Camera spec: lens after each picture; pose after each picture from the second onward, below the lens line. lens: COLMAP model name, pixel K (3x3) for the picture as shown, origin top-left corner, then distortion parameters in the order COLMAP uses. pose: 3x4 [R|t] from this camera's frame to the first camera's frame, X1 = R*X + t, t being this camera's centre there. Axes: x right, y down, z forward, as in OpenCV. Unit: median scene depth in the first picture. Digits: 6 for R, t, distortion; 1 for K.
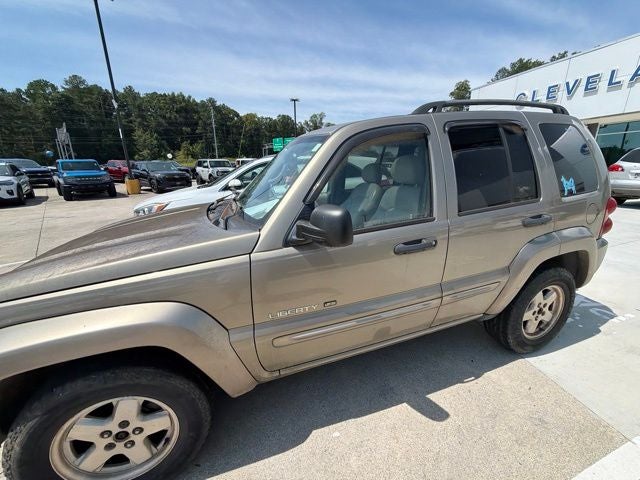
lens RADIAL K [[256.0, 0, 321.1], [0, 256.0, 238.5], [0, 0, 1]] dist [-0.000395, -0.000245]
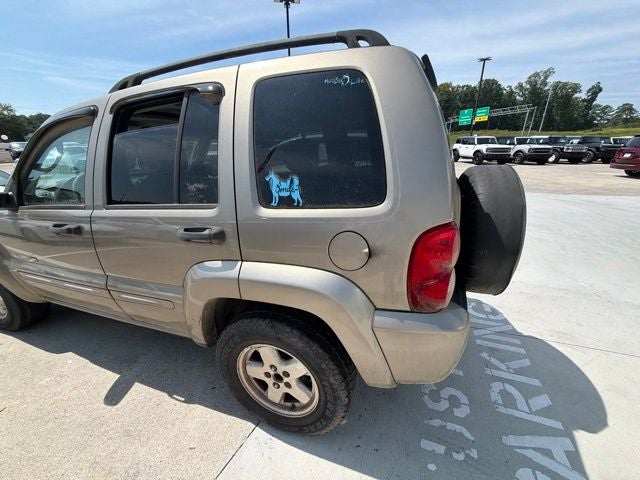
lens RADIAL K [[256.0, 0, 320.5], [0, 256.0, 238.9], [0, 0, 1]] dist [-0.000395, -0.000245]
pose [[0.783653, 0.214381, -0.583034, 0.105917], [-0.165345, 0.976690, 0.136889, -0.014636], [0.598790, -0.010872, 0.800832, 0.046187]]
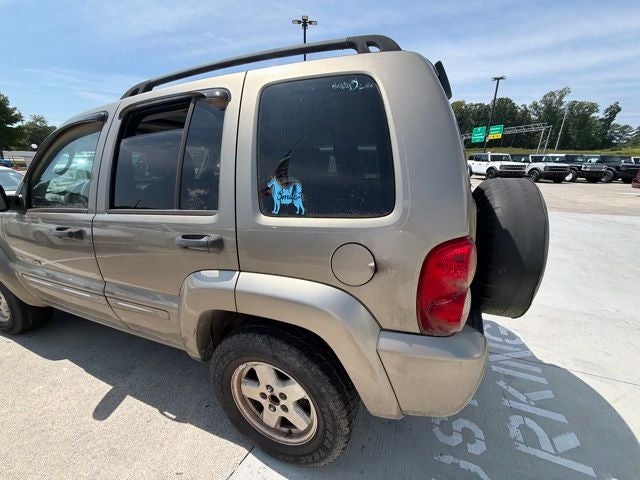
lens RADIAL K [[256.0, 0, 321.9], [0, 256.0, 238.4], [0, 0, 1]] dist [-0.000395, -0.000245]
pose [[0.756394, 0.207154, -0.620448, 0.105153], [-0.191427, 0.977104, 0.092864, -0.014258], [0.625479, 0.048528, 0.778730, 0.049249]]
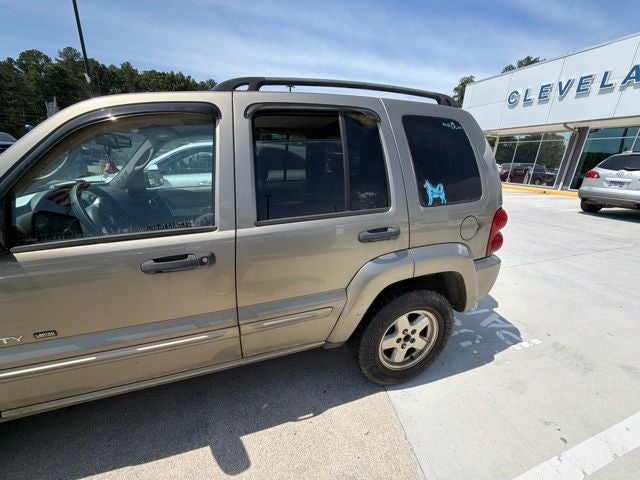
lens RADIAL K [[256.0, 0, 322.6], [0, 256.0, 238.1], [0, 0, 1]] dist [-0.000395, -0.000245]
pose [[0.998648, 0.050802, 0.011046, 0.046443], [-0.051147, 0.998127, 0.033558, -0.005462], [-0.009320, -0.034077, 0.999376, 0.013488]]
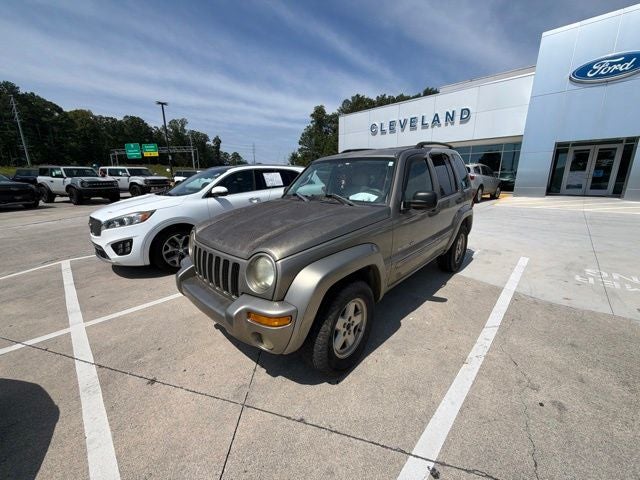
lens RADIAL K [[256.0, 0, 322.1], [0, 256.0, 237.7], [0, 0, 1]] dist [-0.000395, -0.000245]
pose [[0.884704, -0.102180, 0.454816, -0.080946], [0.121871, 0.992446, -0.014097, 0.008826], [-0.449940, 0.067901, 0.890474, -0.024113]]
